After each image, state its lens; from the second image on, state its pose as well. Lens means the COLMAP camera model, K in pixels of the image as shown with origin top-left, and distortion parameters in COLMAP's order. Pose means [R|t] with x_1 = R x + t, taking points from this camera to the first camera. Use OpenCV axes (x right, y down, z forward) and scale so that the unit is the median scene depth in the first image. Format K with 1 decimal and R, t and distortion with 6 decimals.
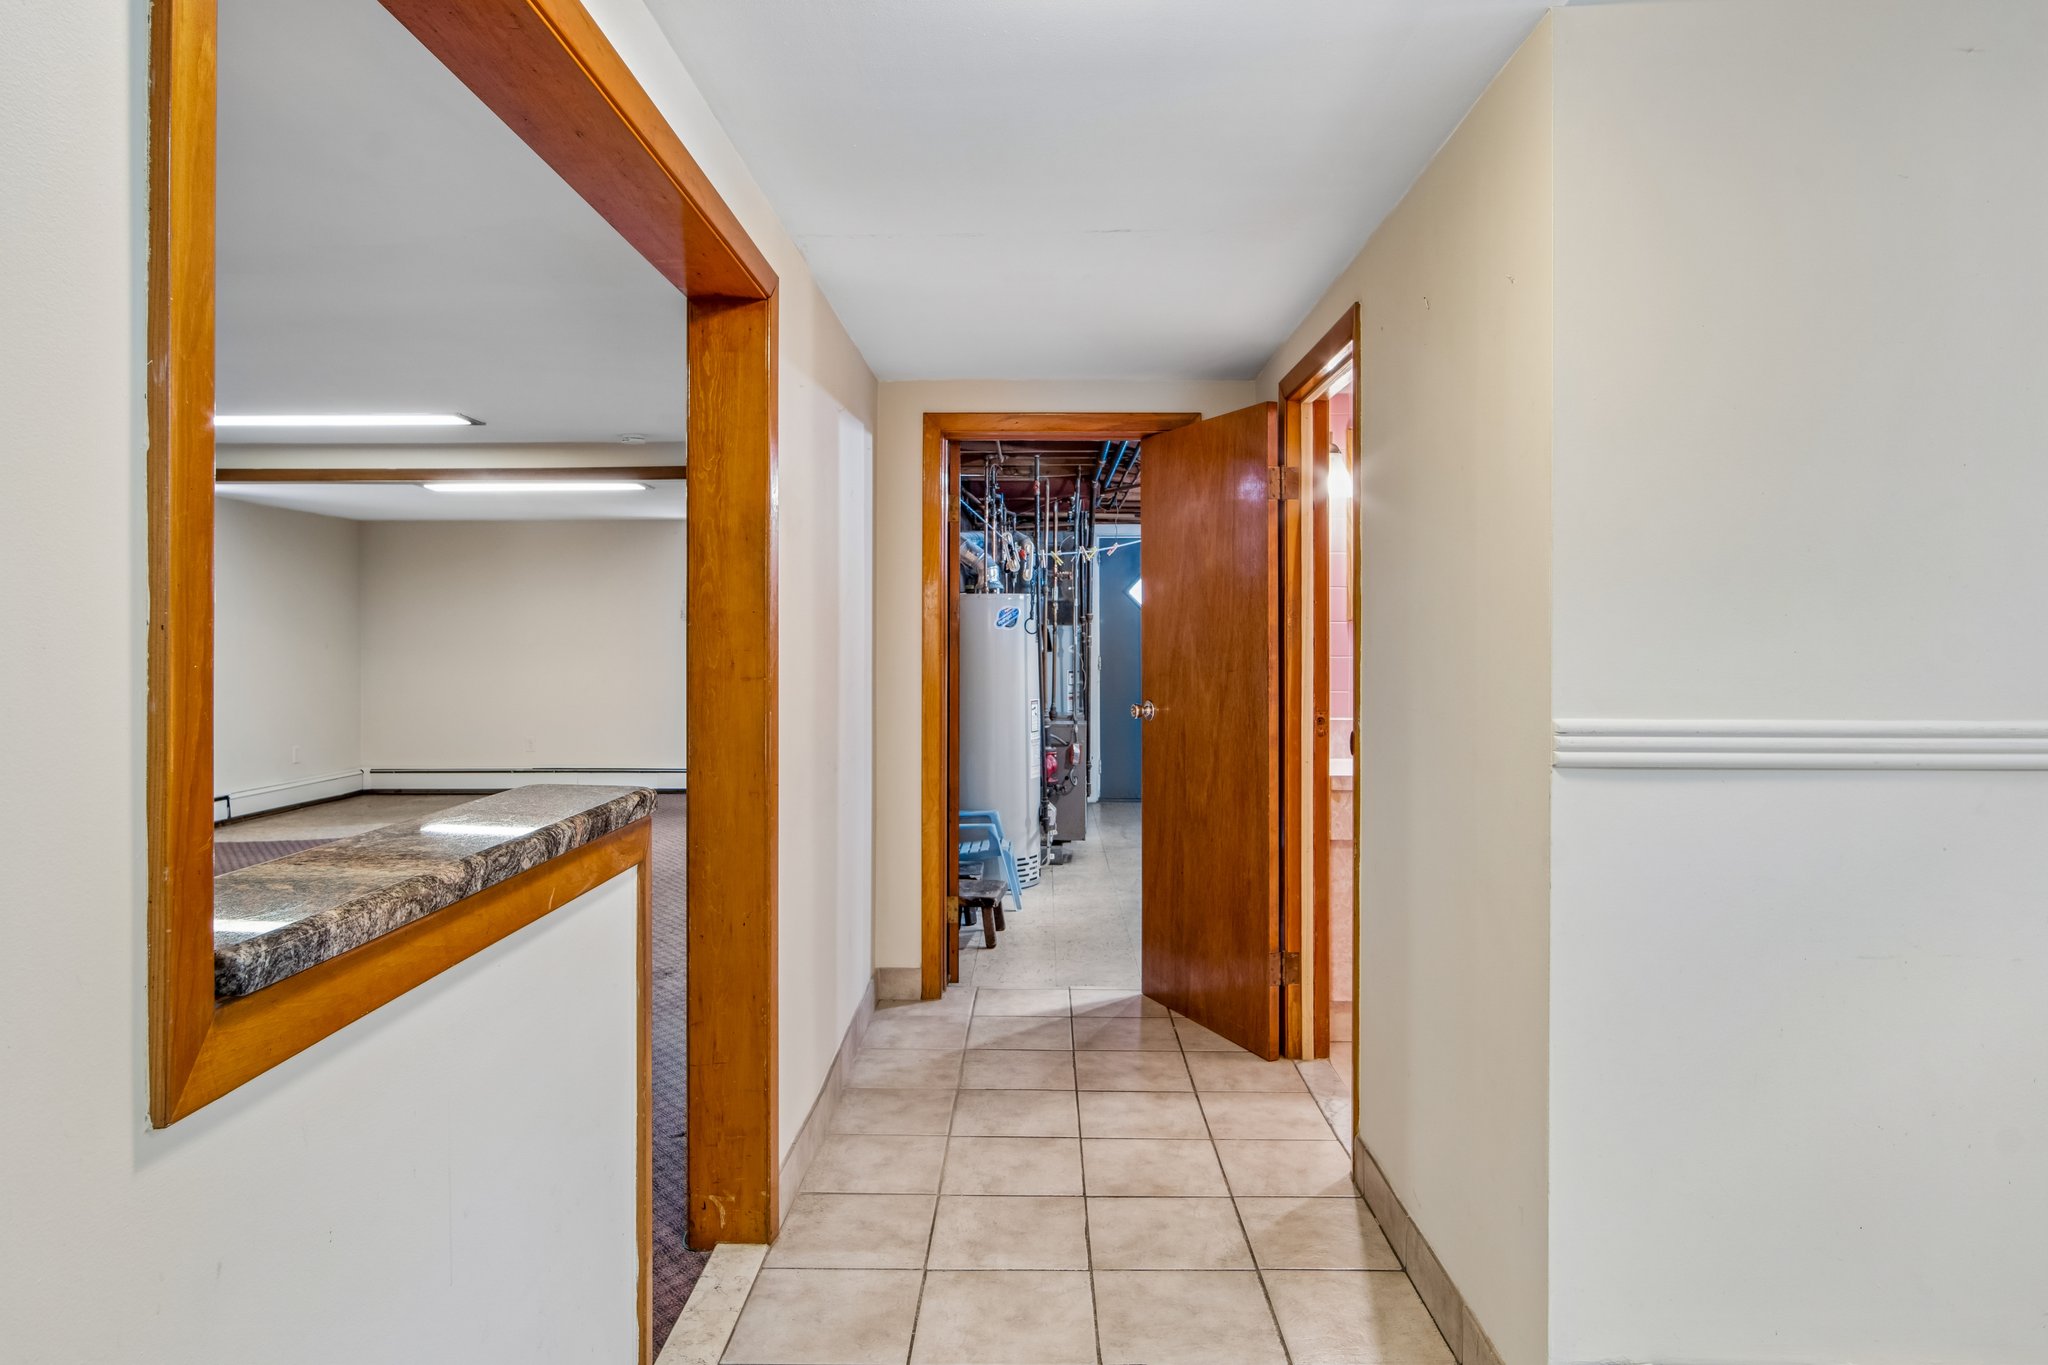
lens RADIAL K [[1257.8, 0, 1018.4], [0, 1257.8, 658.6], [0, 0, 1]] dist [-0.009139, 0.002716]
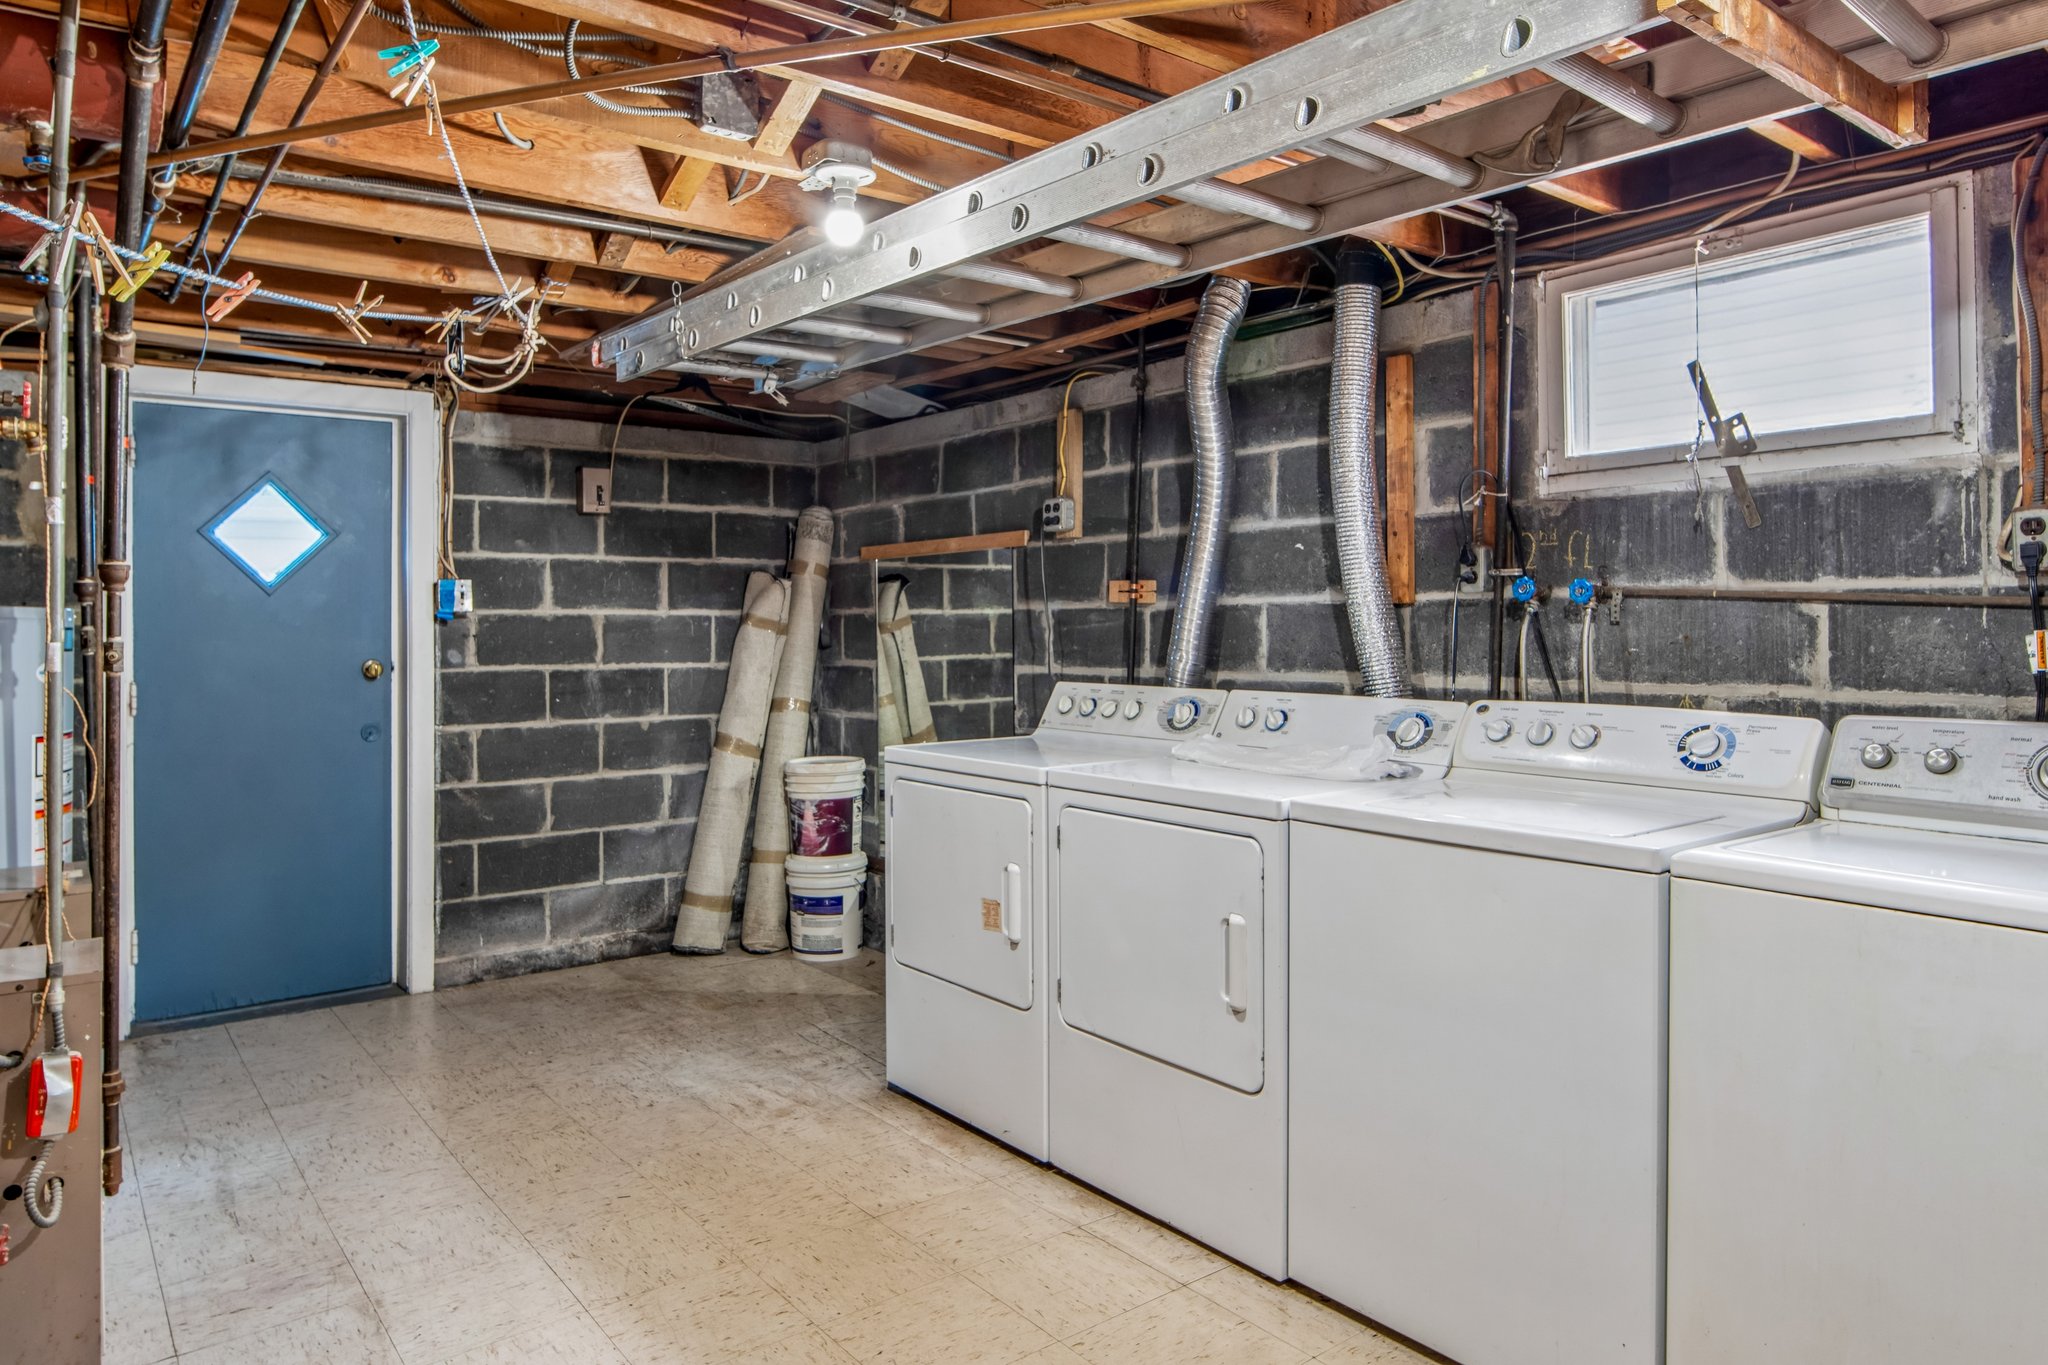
lens RADIAL K [[1257.8, 0, 1018.4], [0, 1257.8, 658.6], [0, 0, 1]] dist [-0.009139, 0.002716]
pose [[0.768710, -0.002697, 0.639591, 0.029808], [0.000452, 0.999993, 0.003675, -0.014195], [-0.639597, -0.002536, 0.768706, 0.601749]]
